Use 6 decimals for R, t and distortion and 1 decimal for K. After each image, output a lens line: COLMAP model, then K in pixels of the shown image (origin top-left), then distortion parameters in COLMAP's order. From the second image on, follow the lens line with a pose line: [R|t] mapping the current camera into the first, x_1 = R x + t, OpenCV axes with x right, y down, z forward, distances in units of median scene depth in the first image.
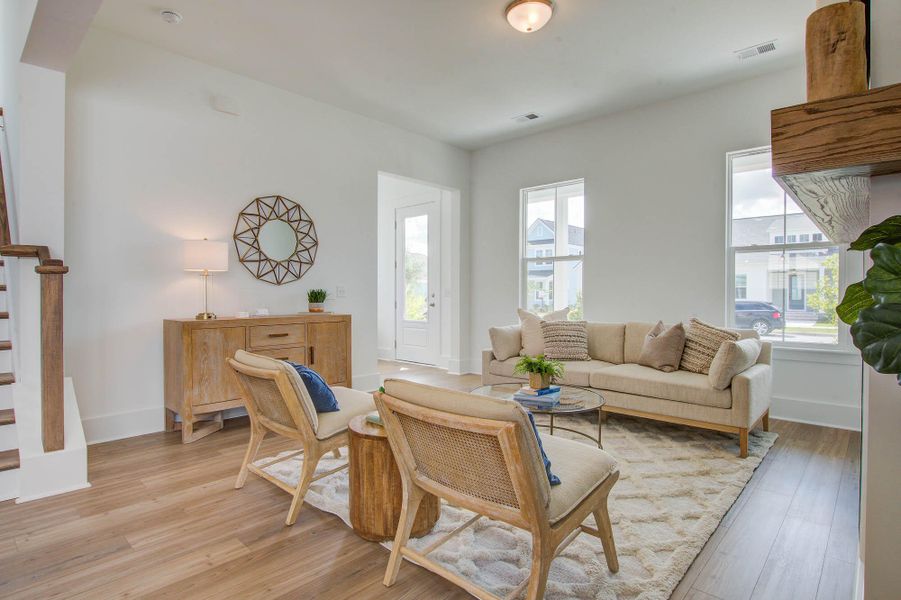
lens RADIAL K [[467.5, 0, 450.5], [0, 467.5, 300.0], [0, 0, 1]] dist [-0.020481, -0.000062]
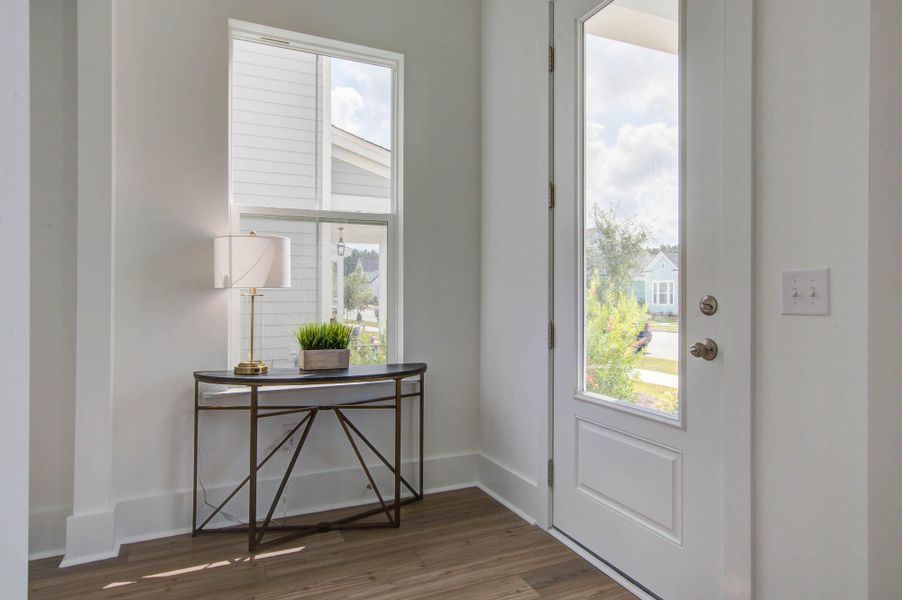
lens RADIAL K [[508.9, 0, 451.0], [0, 508.9, 300.0], [0, 0, 1]] dist [-0.000806, 0.000041]
pose [[0.919040, -0.000223, -0.394165, -0.103527], [-0.006617, 0.999850, -0.015993, -0.013973], [0.394110, 0.017307, 0.918901, 1.394008]]
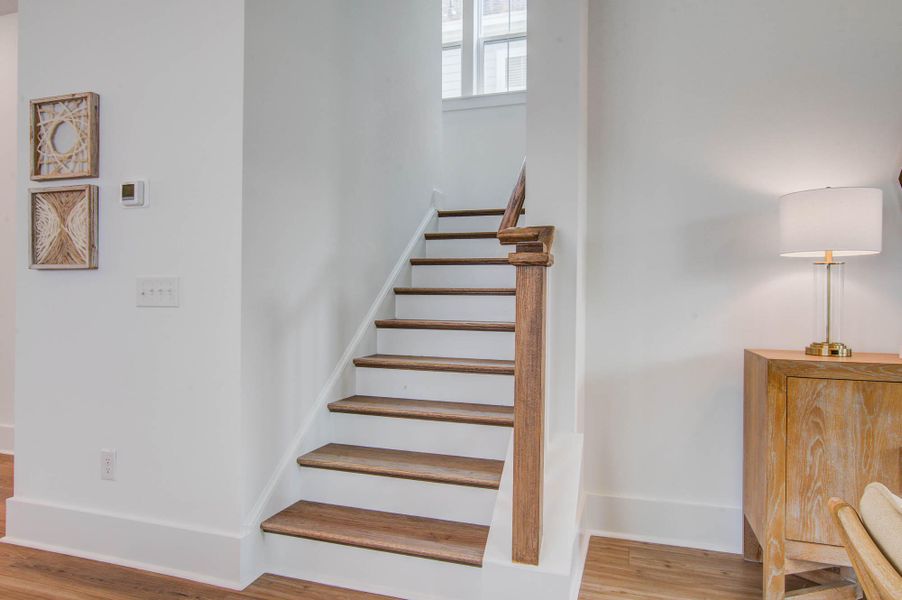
lens RADIAL K [[566.8, 0, 451.0], [0, 566.8, 300.0], [0, 0, 1]] dist [-0.002447, 0.000341]
pose [[0.423660, 0.001883, -0.905819, -0.162494], [-0.022266, 0.999717, -0.008335, -0.002874], [0.905547, 0.023701, 0.423582, 0.402361]]
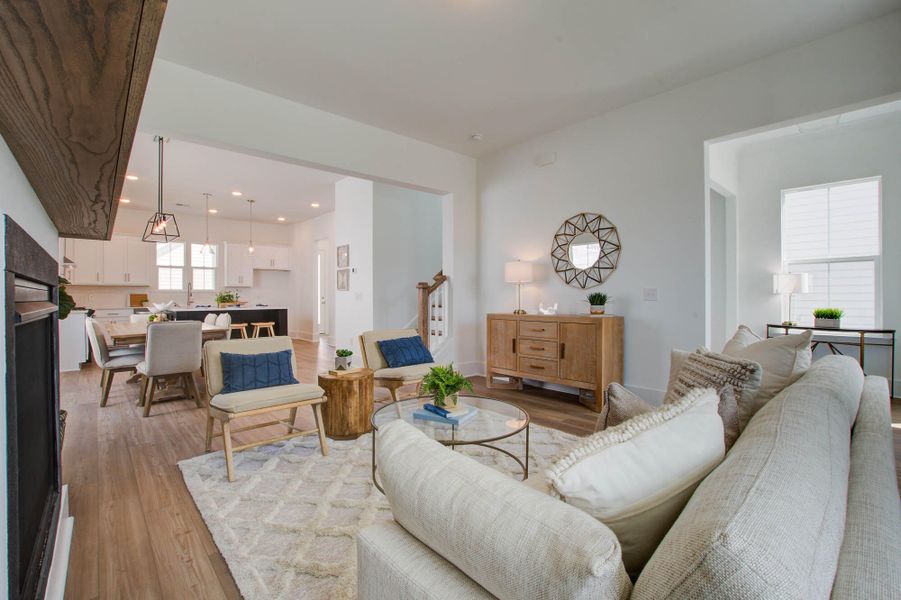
lens RADIAL K [[400.3, 0, 450.5], [0, 400.3, 300.0], [0, 0, 1]] dist [-0.003257, -0.000175]
pose [[-0.083667, 0.006803, -0.996471, 0.786152], [-0.012909, 0.999885, 0.007910, -0.011144], [0.996410, 0.013525, -0.083569, 0.896322]]
